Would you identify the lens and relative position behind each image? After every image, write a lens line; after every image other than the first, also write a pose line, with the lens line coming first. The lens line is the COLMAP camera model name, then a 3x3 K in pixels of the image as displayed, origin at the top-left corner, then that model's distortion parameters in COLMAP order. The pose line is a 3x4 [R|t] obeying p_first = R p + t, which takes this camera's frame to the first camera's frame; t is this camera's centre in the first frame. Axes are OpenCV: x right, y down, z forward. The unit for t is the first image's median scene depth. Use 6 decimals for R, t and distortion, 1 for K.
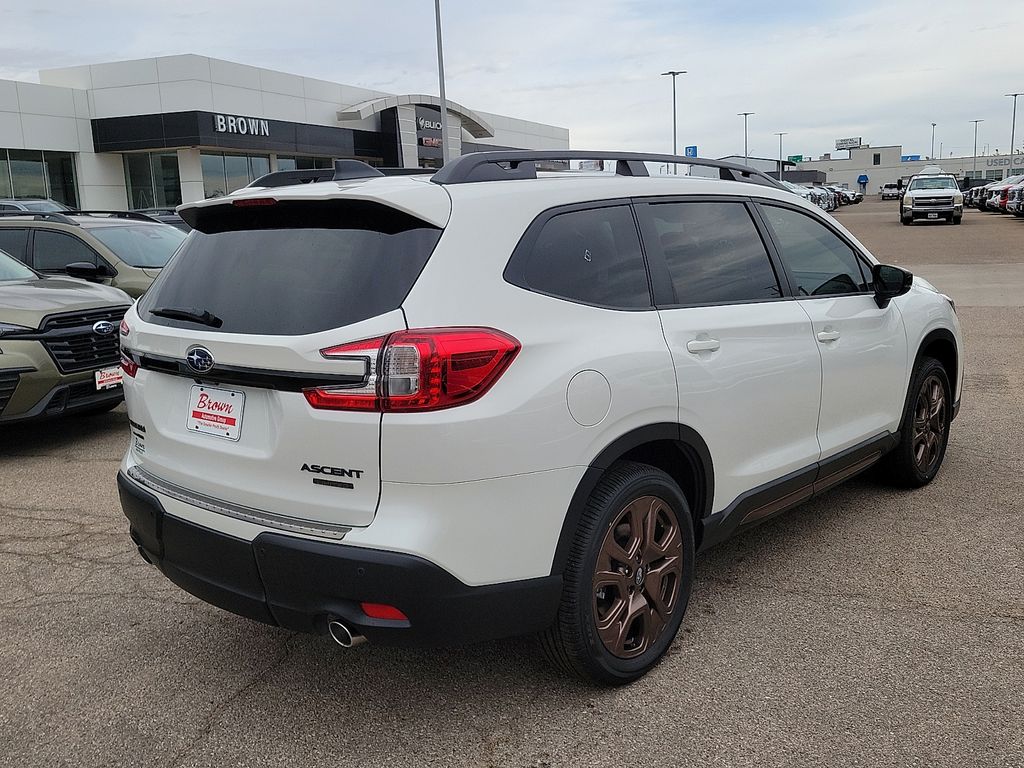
lens RADIAL K [[978.9, 0, 513.2], [0, 978.9, 378.9], [0, 0, 1]] dist [0.043184, 0.002021]
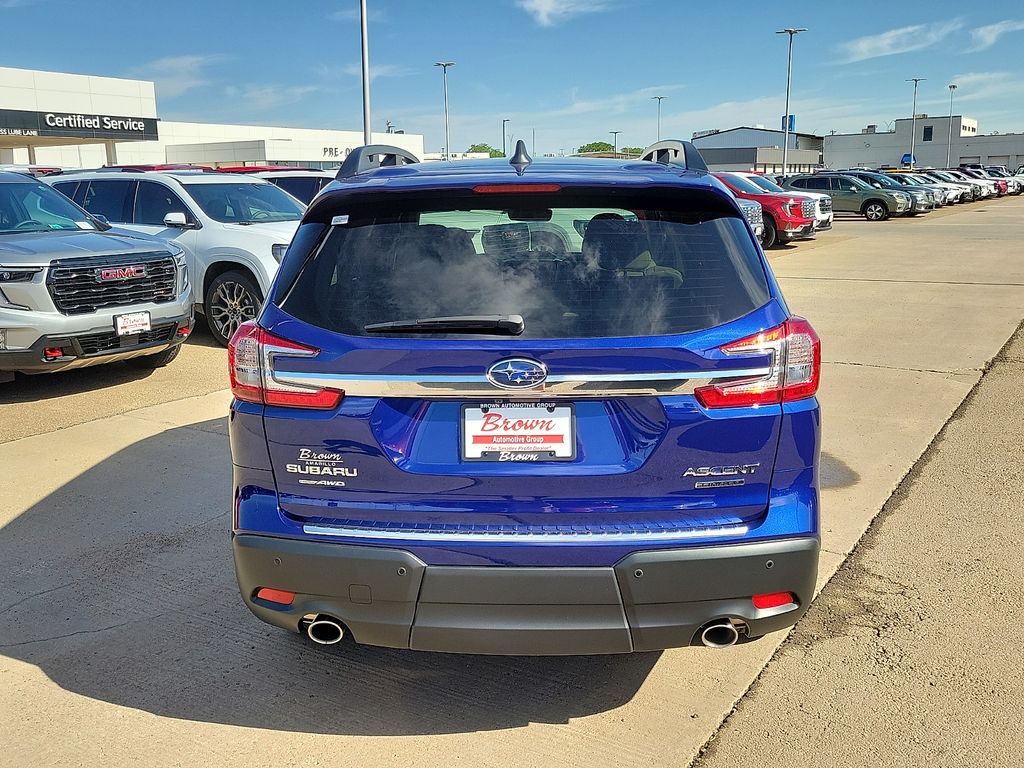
lens RADIAL K [[983.4, 0, 511.6], [0, 983.4, 375.2], [0, 0, 1]] dist [0.047359, -0.011194]
pose [[0.773206, -0.099737, 0.626262, -0.453414], [0.089992, 0.994817, 0.047324, -0.030946], [-0.627737, 0.019767, 0.778175, 0.176881]]
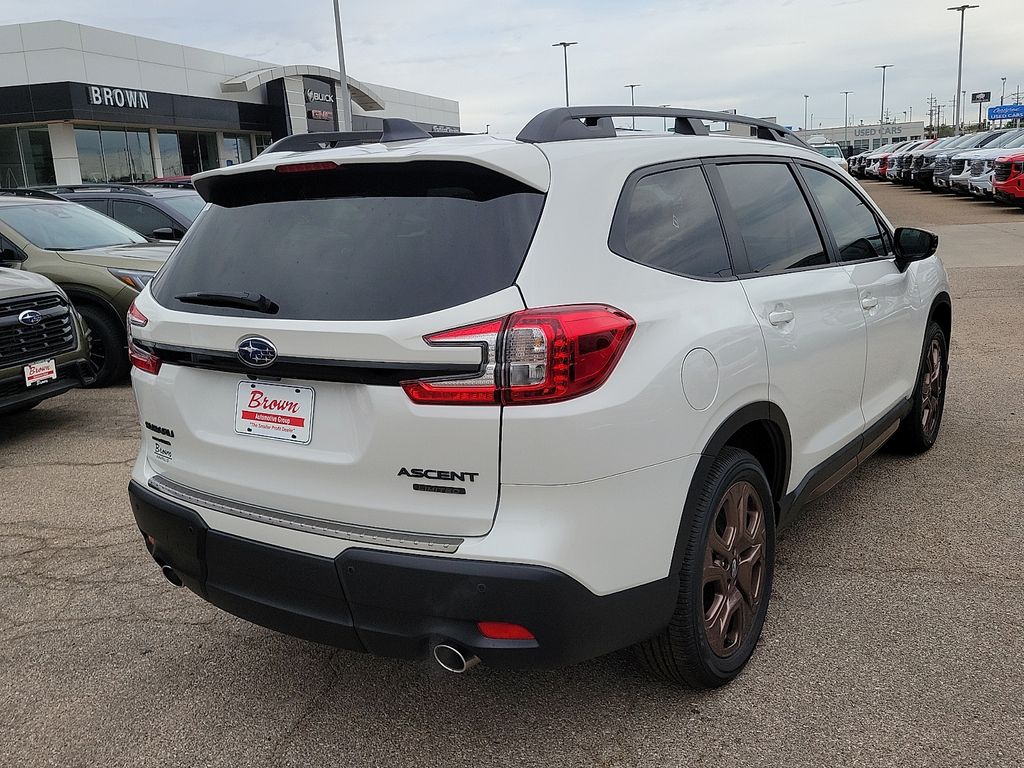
lens RADIAL K [[975.5, 0, 517.7], [0, 975.5, 383.6], [0, 0, 1]] dist [0.042732, -0.003372]
pose [[0.992336, -0.039561, 0.117068, -0.101947], [0.035973, 0.998821, 0.032597, -0.006058], [-0.118220, -0.028136, 0.992589, 0.064224]]
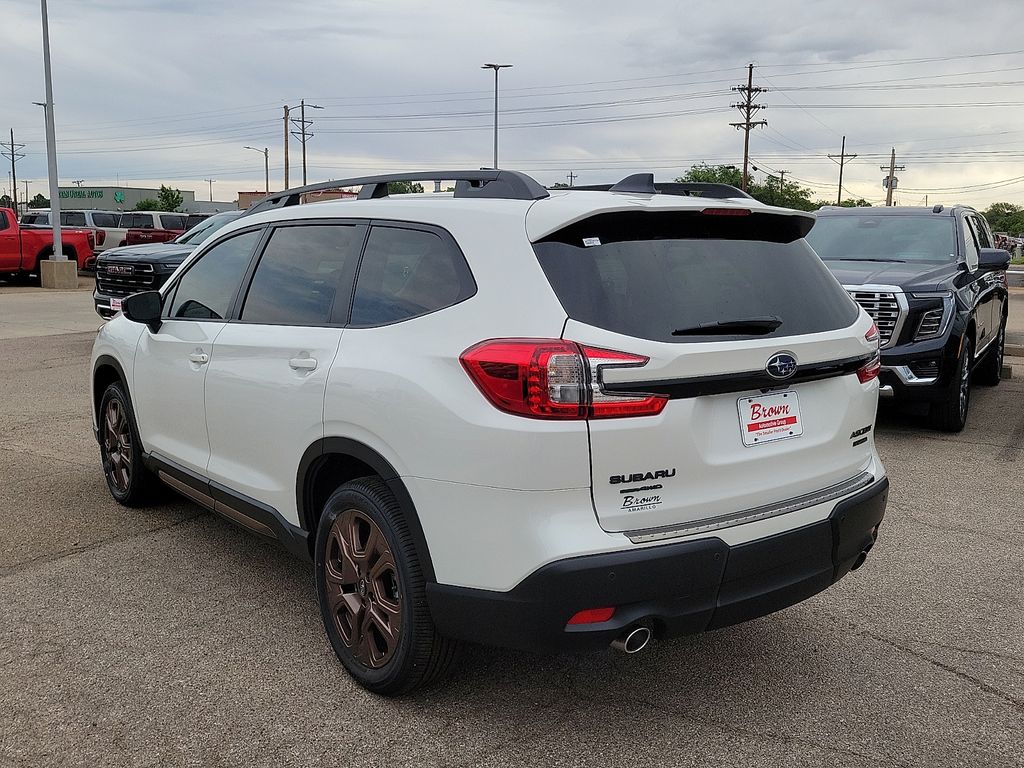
lens RADIAL K [[954.6, 0, 531.9], [0, 954.6, 362.8], [0, 0, 1]] dist [0.048650, -0.007081]
pose [[0.168353, -0.089536, 0.981652, -0.699563], [0.150159, 0.986573, 0.064232, -0.065396], [-0.974223, 0.136590, 0.179537, 0.566387]]
